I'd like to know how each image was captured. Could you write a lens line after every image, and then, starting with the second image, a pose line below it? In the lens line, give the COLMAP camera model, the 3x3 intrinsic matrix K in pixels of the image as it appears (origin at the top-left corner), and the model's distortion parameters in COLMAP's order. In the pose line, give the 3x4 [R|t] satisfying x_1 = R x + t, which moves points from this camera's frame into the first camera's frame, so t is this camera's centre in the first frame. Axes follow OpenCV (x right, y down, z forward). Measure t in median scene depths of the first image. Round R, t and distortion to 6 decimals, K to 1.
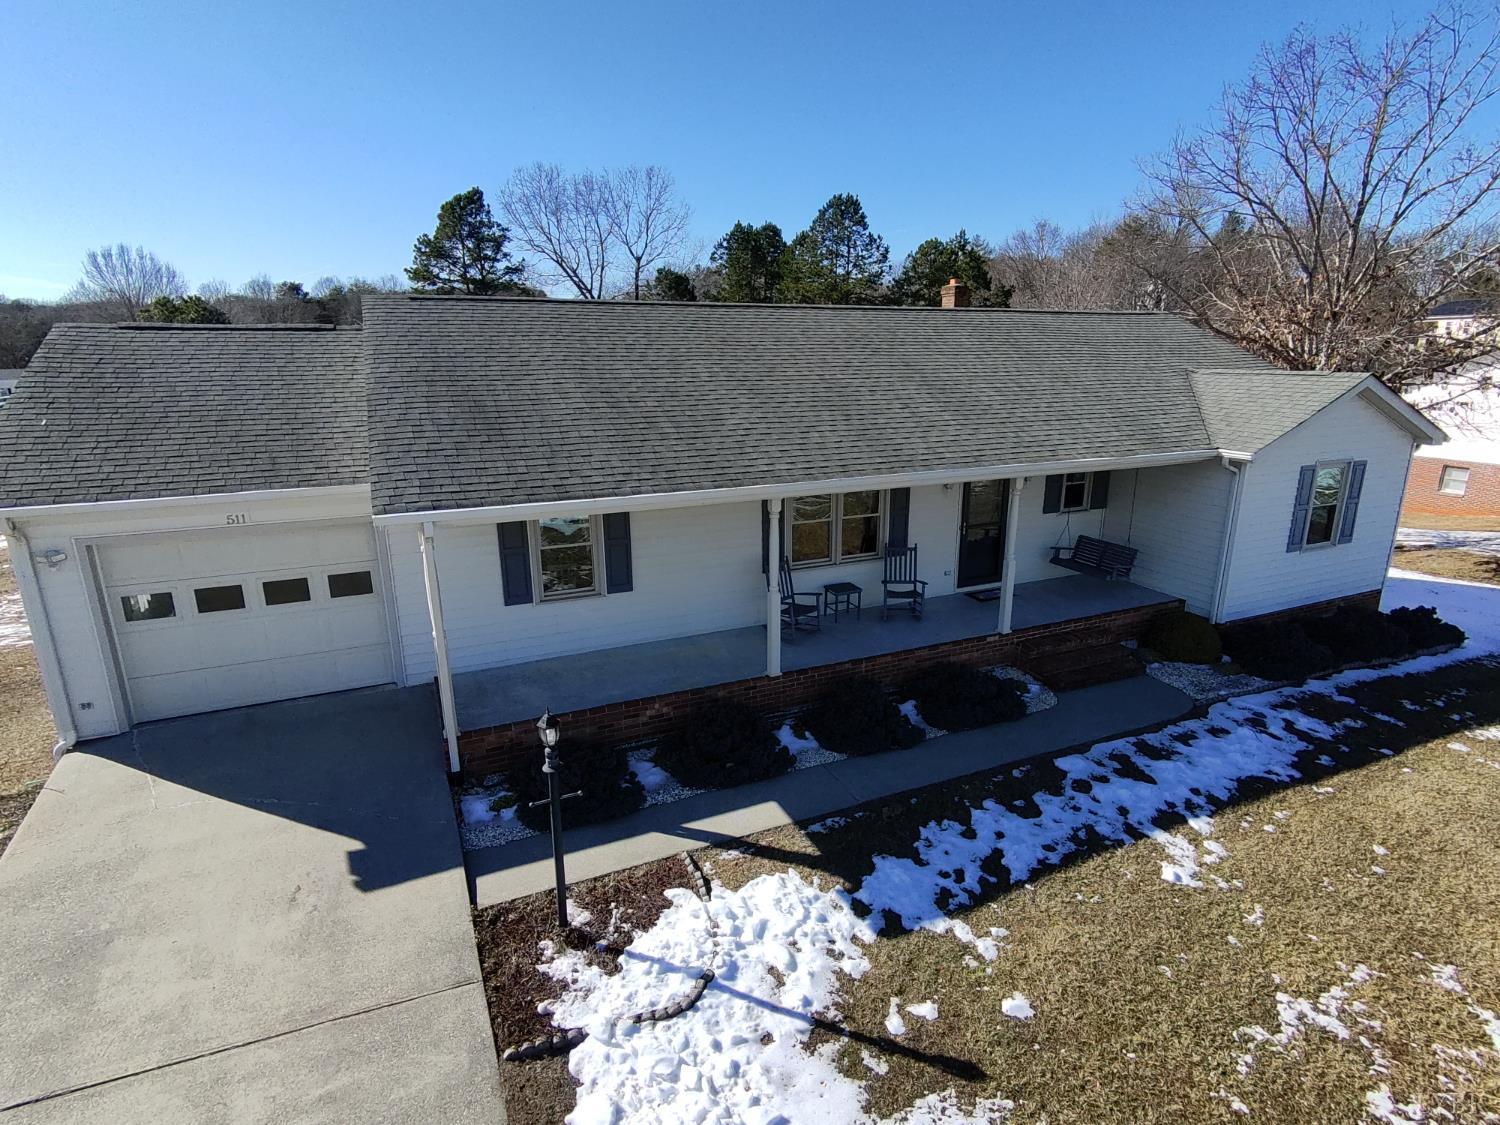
lens RADIAL K [[797.3, 0, 760.0], [0, 797.3, 566.1], [0, 0, 1]] dist [0.020388, -0.026854]
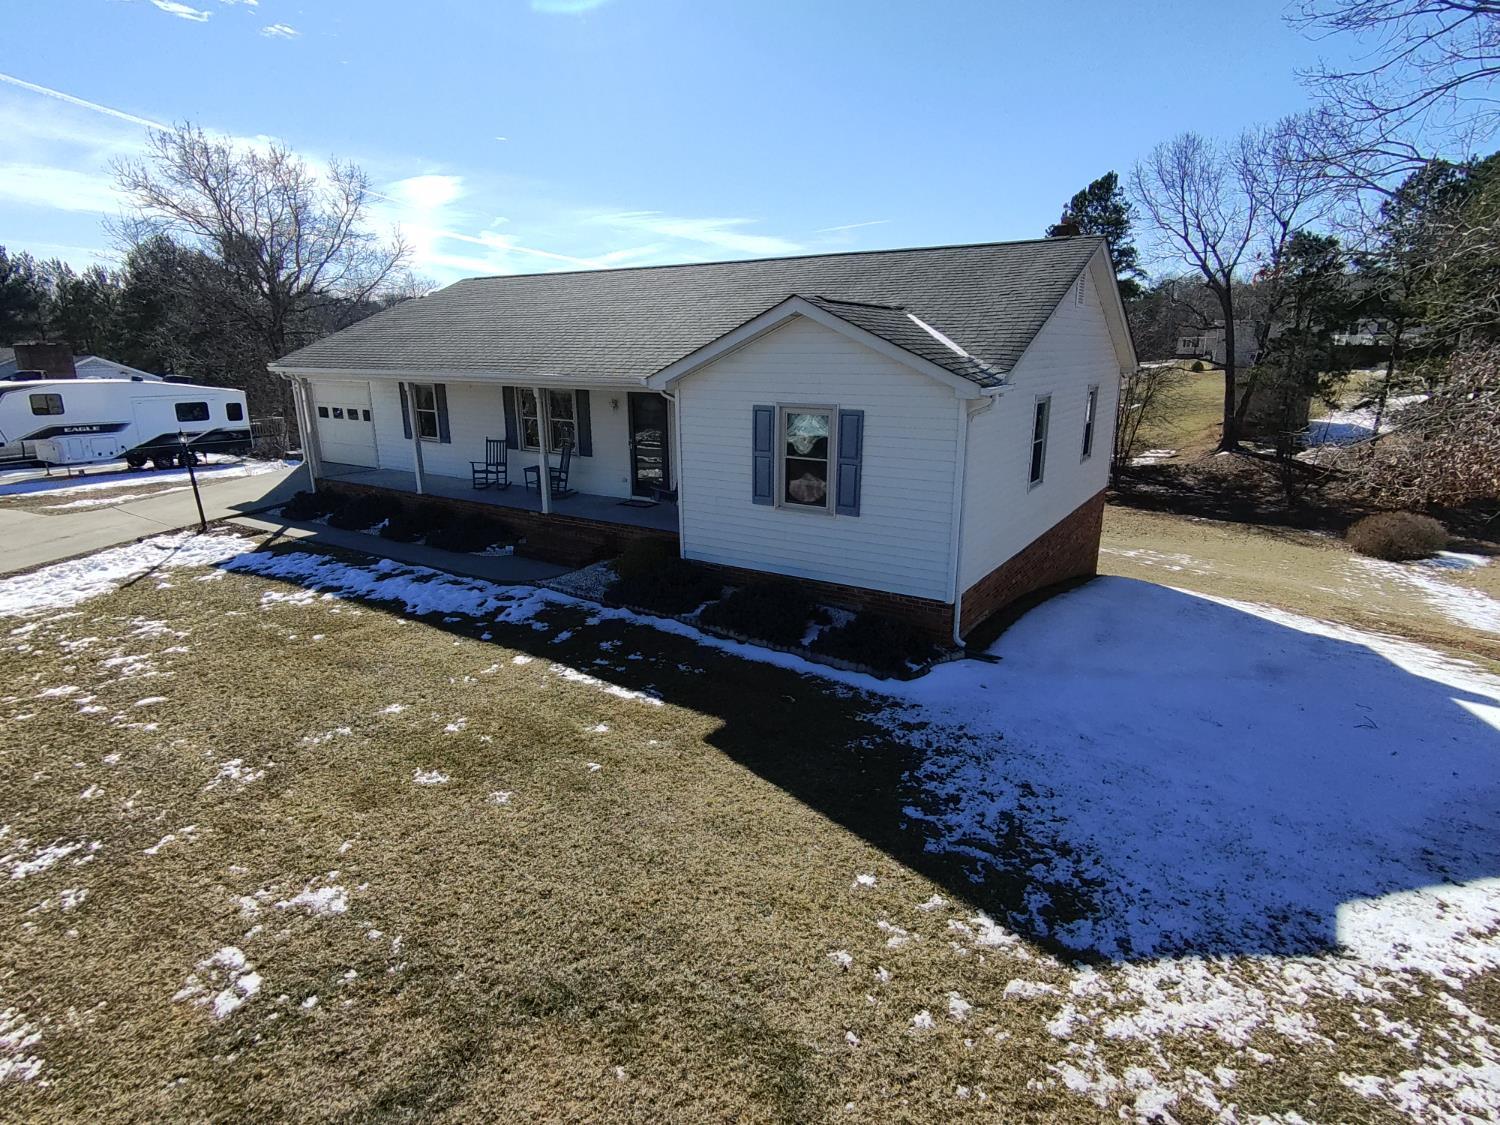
lens RADIAL K [[797.3, 0, 760.0], [0, 797.3, 566.1], [0, 0, 1]] dist [0.020388, -0.026854]
pose [[0.542906, 0.224690, -0.809177, 1.816495], [-0.222307, 0.967621, 0.119533, -0.074153], [0.809835, 0.114991, 0.575278, 0.650889]]
